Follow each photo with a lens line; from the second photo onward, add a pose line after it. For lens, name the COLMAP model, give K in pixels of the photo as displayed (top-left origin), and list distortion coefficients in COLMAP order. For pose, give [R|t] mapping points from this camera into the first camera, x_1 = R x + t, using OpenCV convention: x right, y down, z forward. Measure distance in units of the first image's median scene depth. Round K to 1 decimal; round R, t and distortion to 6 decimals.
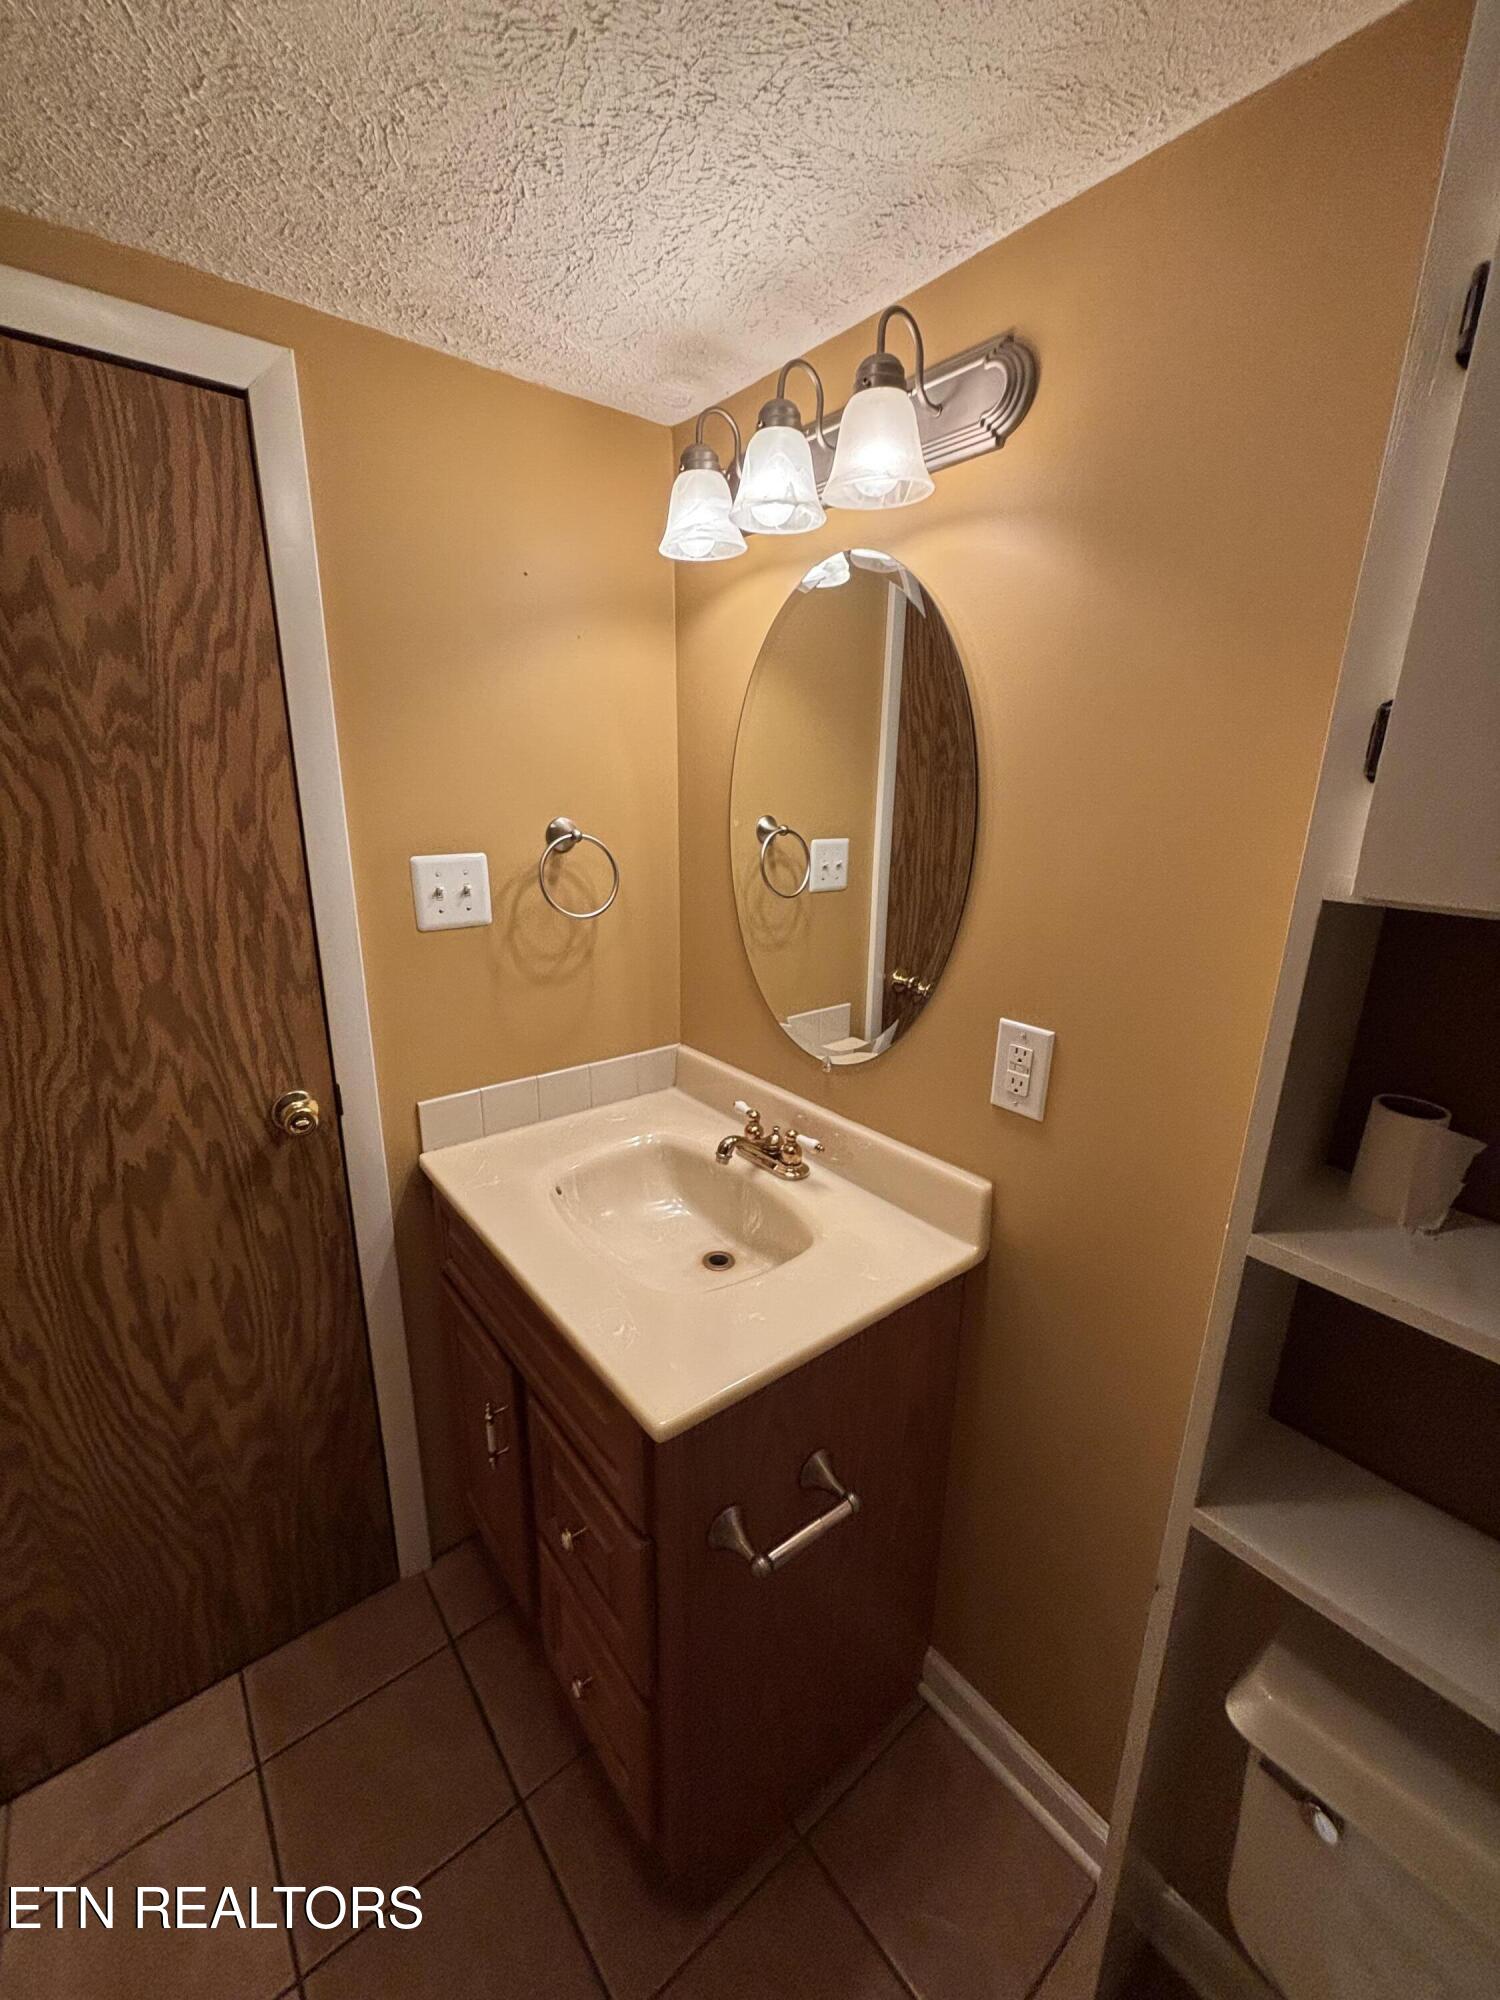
lens RADIAL K [[802.6, 0, 751.3], [0, 802.6, 1004.2], [0, 0, 1]] dist [0.001960, -0.000883]
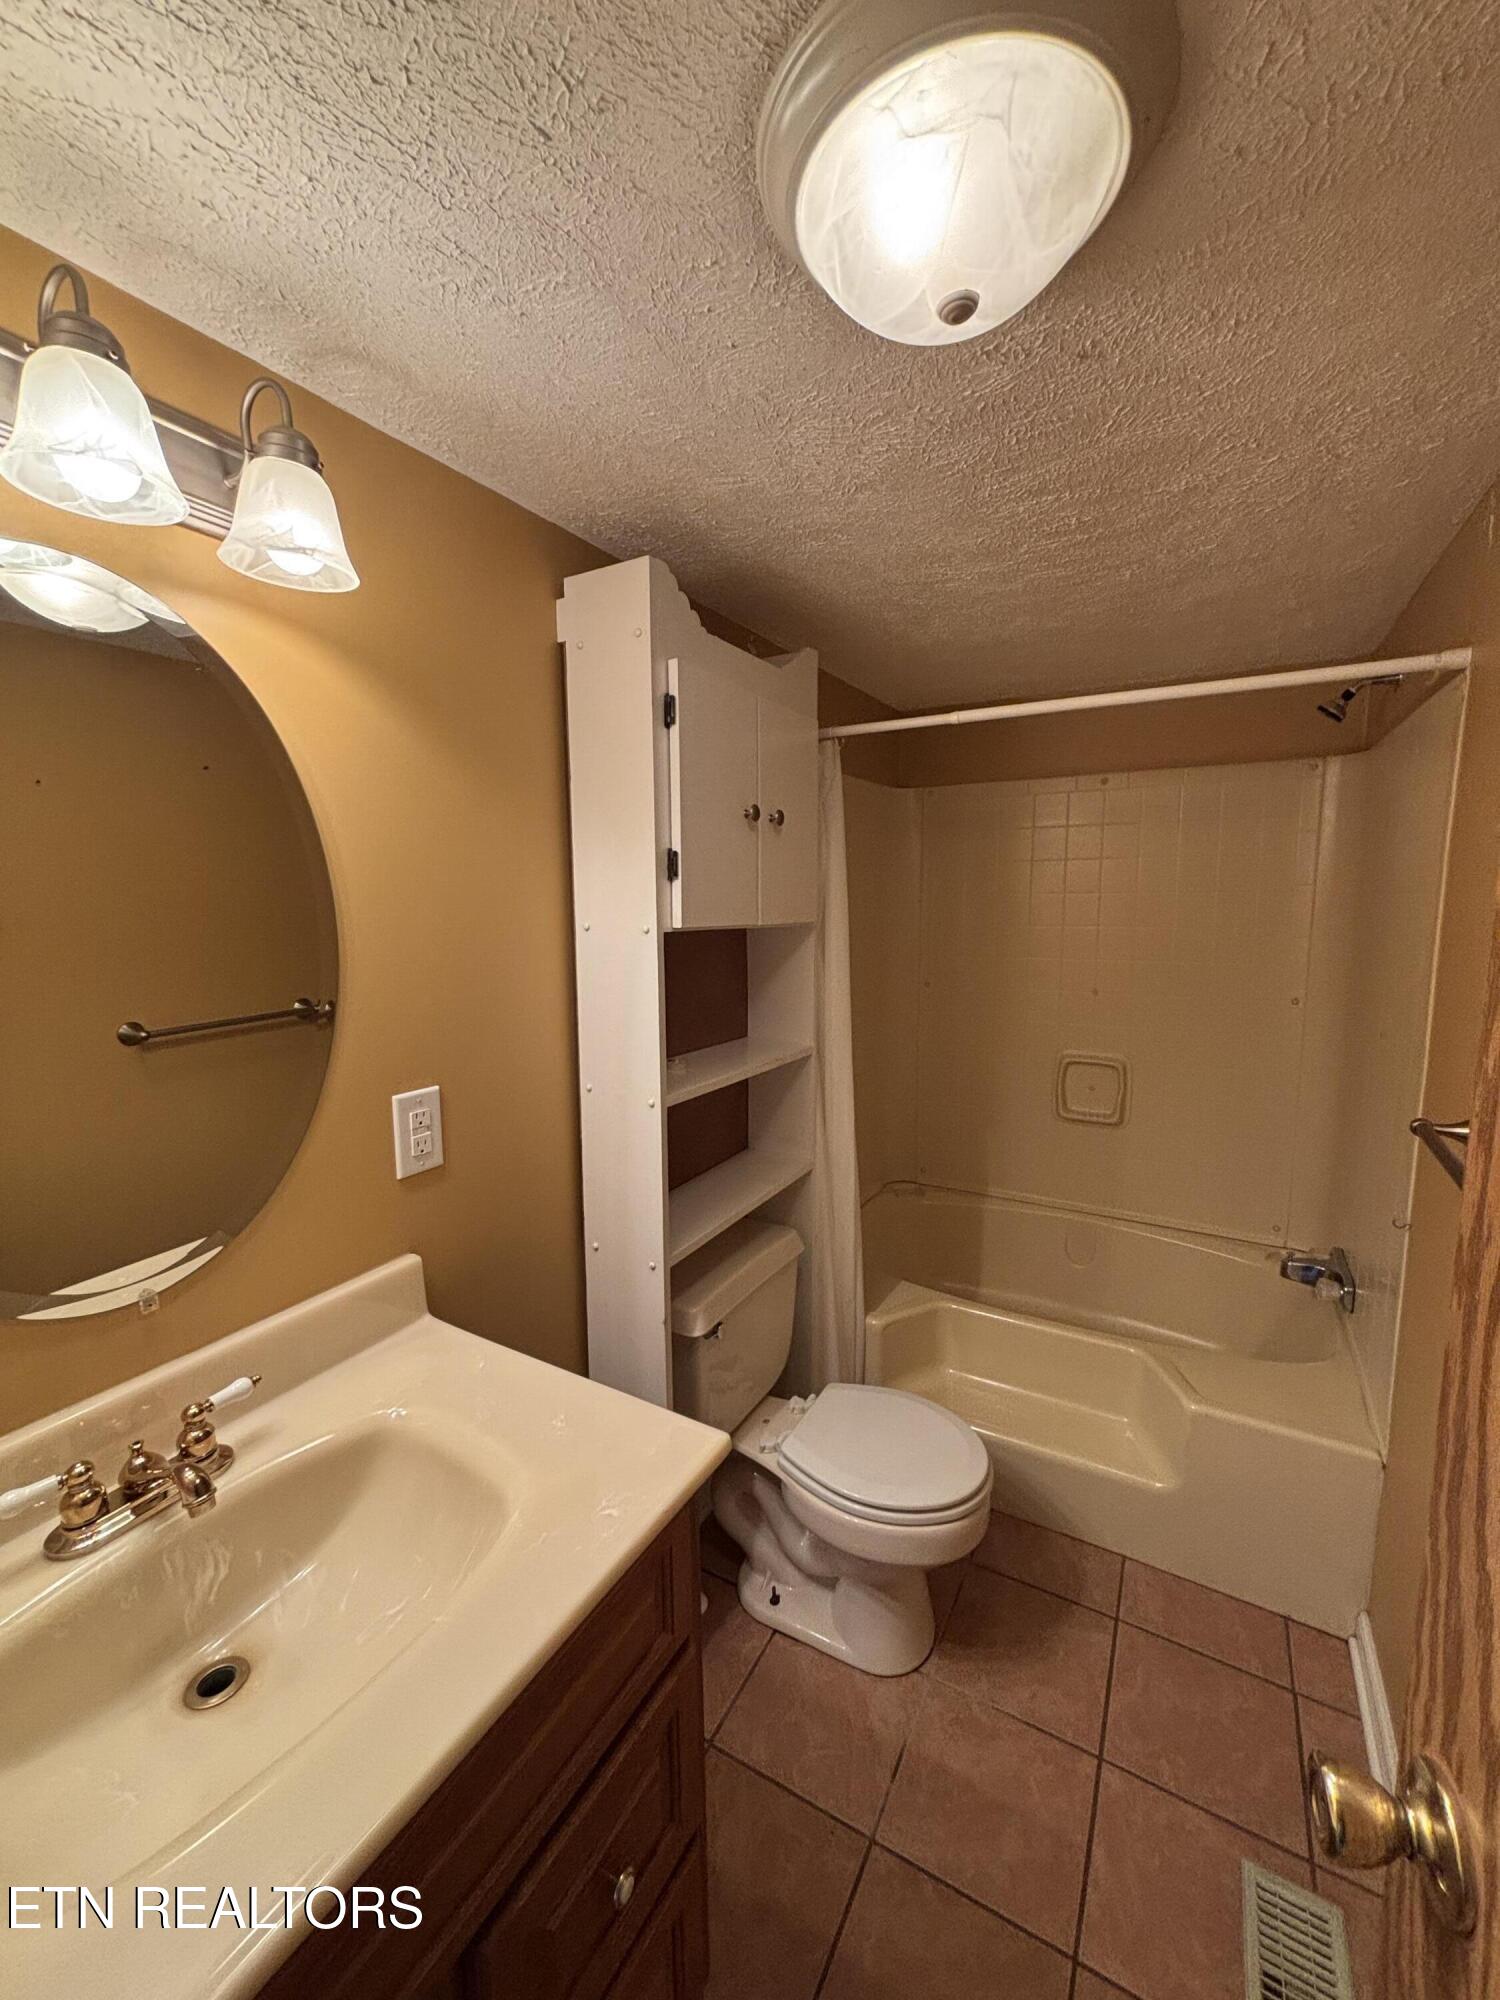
lens RADIAL K [[802.6, 0, 750.9], [0, 802.6, 1001.9], [0, 0, 1]] dist [0.001960, -0.000883]
pose [[-0.360590, -0.127266, 0.924001, -0.836708], [0.256744, 0.938835, 0.229503, -0.225218], [-0.896693, 0.319988, -0.305859, 0.868183]]
